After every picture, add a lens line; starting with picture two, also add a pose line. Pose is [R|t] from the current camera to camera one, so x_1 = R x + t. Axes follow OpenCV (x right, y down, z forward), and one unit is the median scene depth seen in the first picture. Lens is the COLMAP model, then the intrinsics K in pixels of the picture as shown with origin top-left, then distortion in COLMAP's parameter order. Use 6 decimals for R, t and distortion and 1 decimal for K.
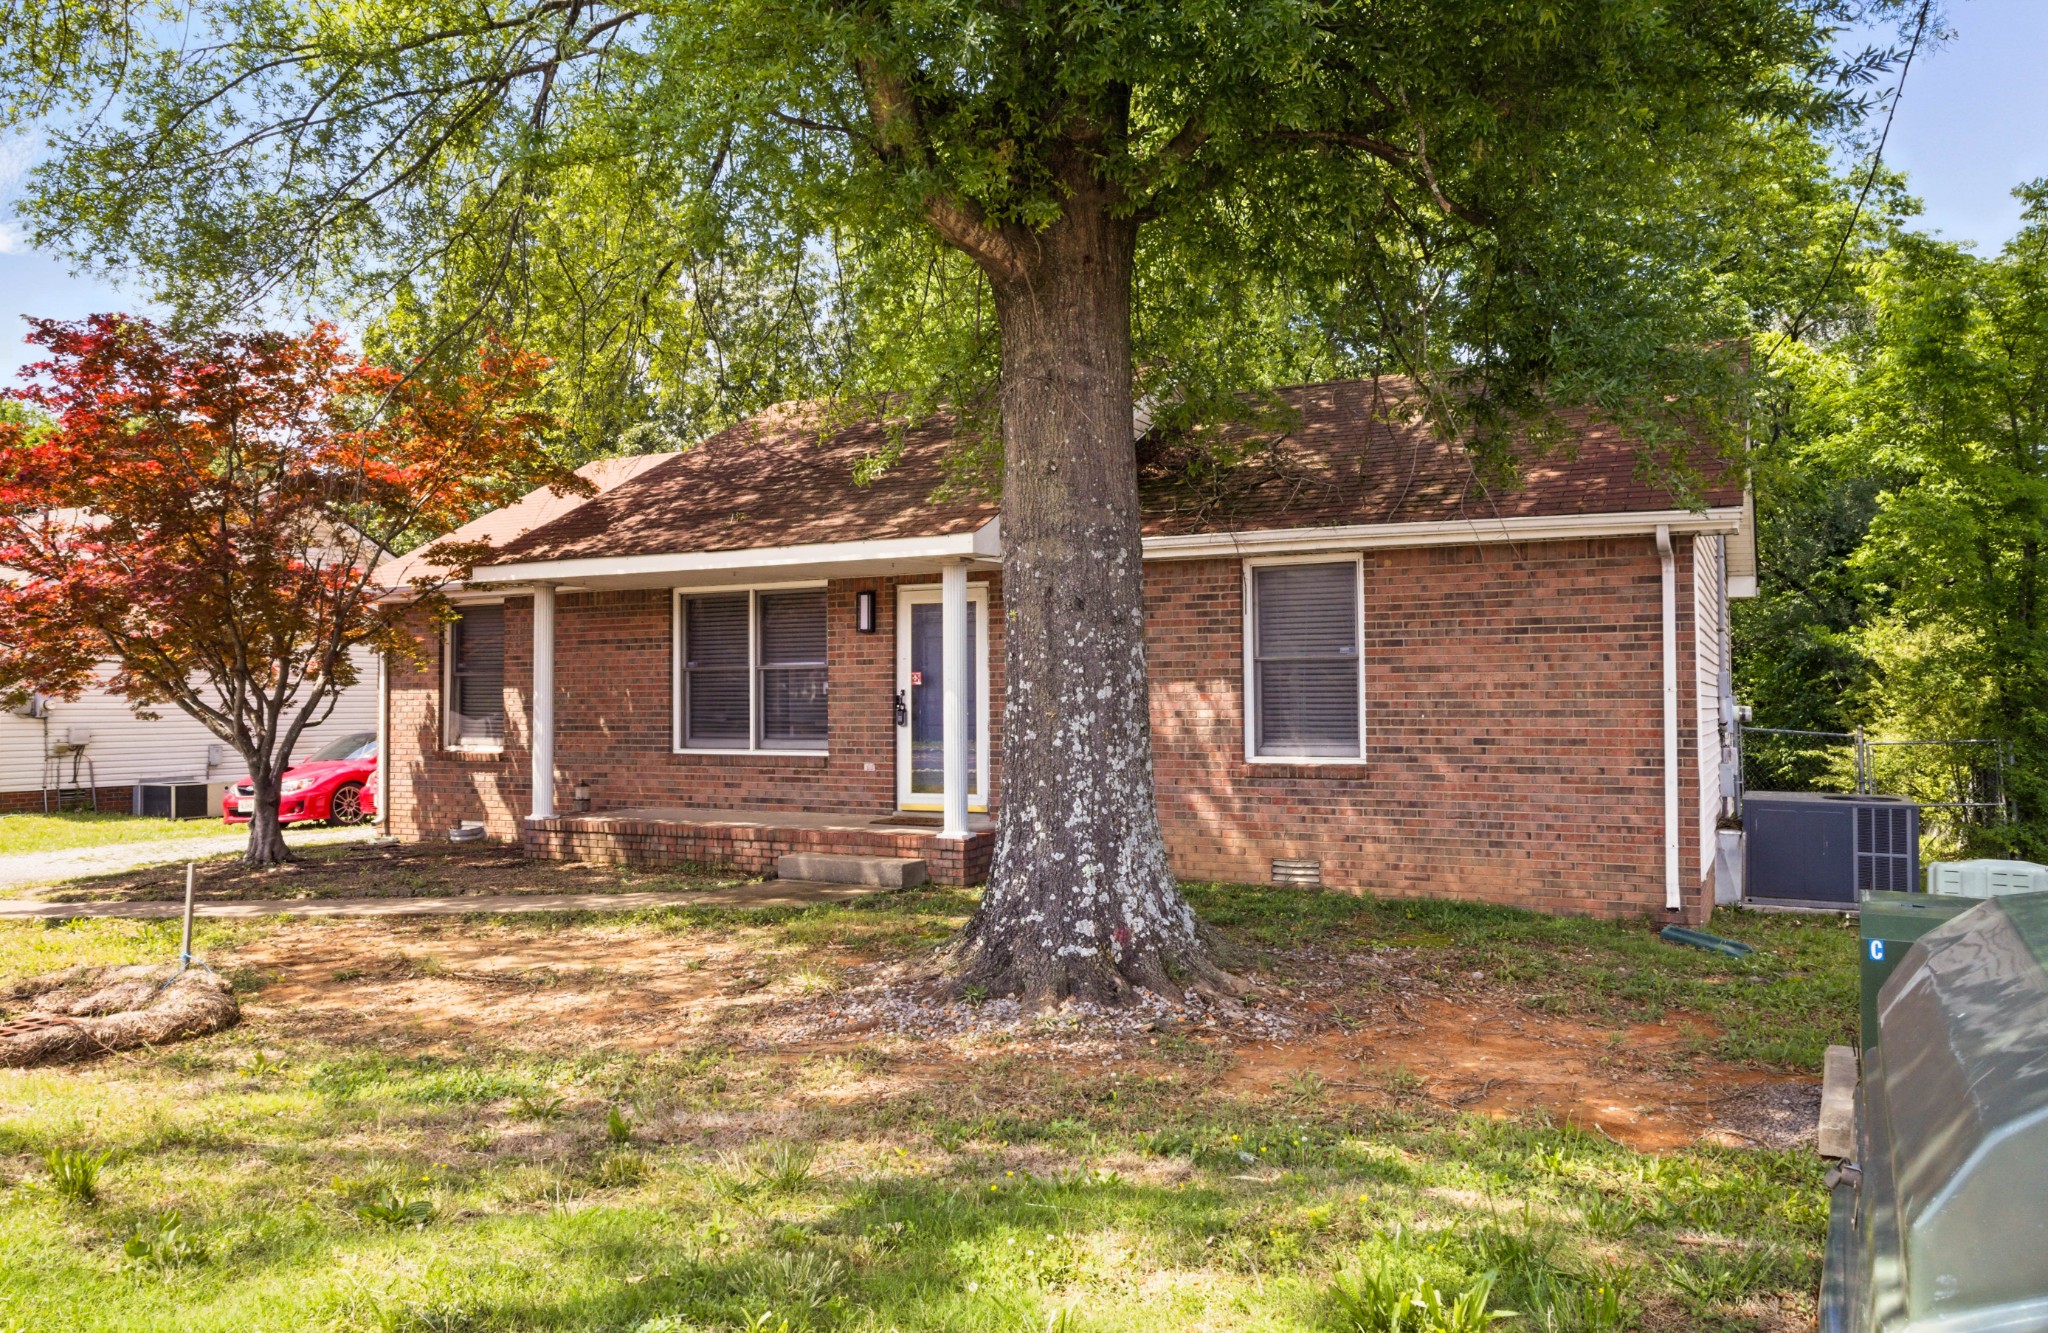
lens RADIAL K [[1660.1, 0, 1031.0], [0, 1660.1, 661.9], [0, 0, 1]] dist [-0.007700, 0.000919]
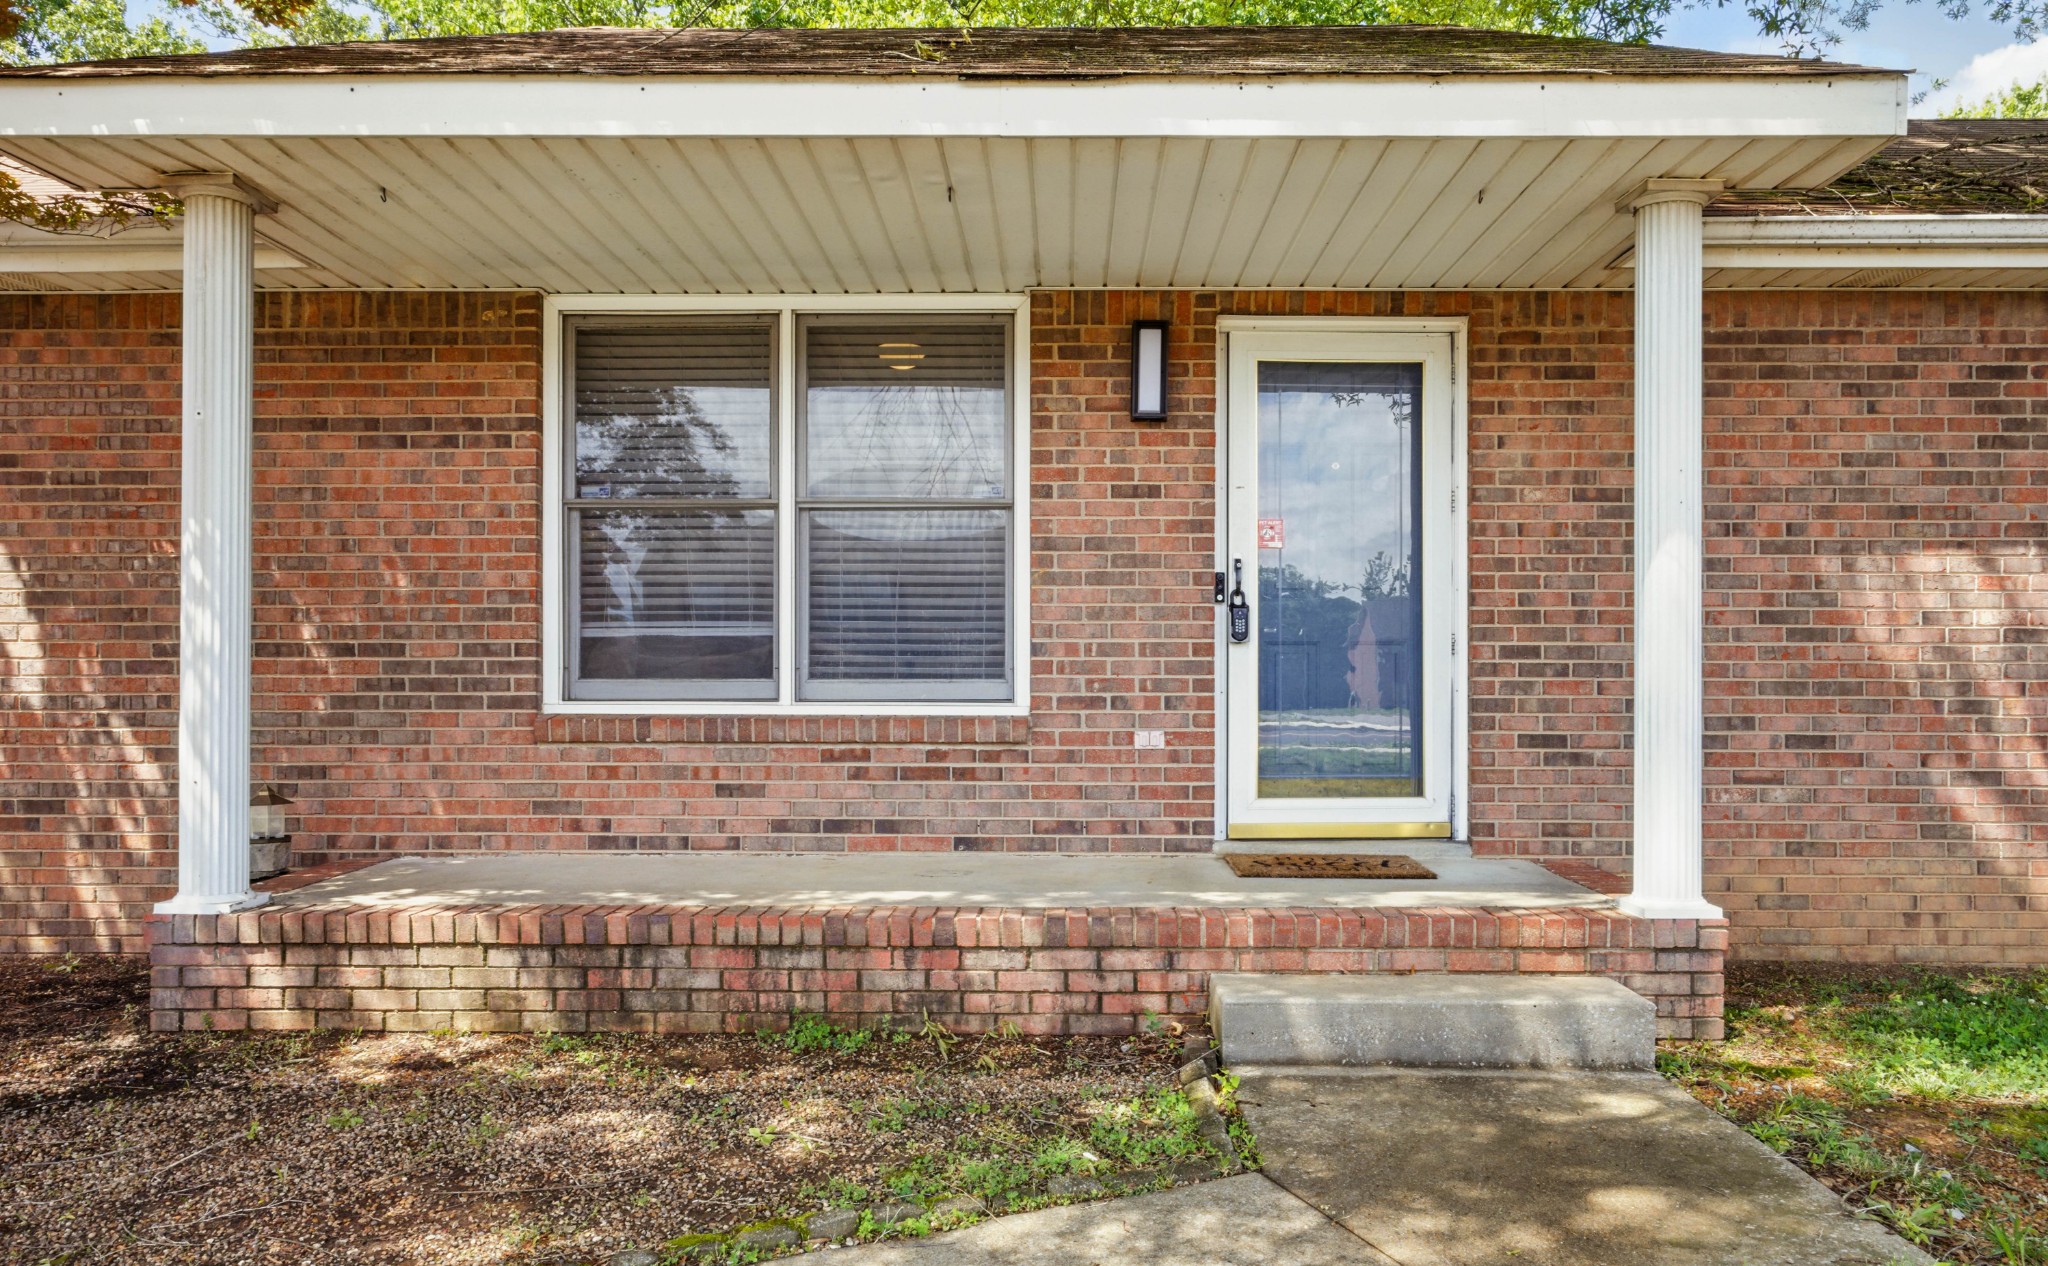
lens RADIAL K [[1488.2, 0, 1092.6], [0, 1488.2, 687.4], [0, 0, 1]] dist [-0.000304, 0.005331]
pose [[0.876501, 0.006505, 0.481357, -0.291049], [-0.016830, 0.999712, 0.017135, 0.043422], [-0.481107, -0.023120, 0.876357, 0.670757]]
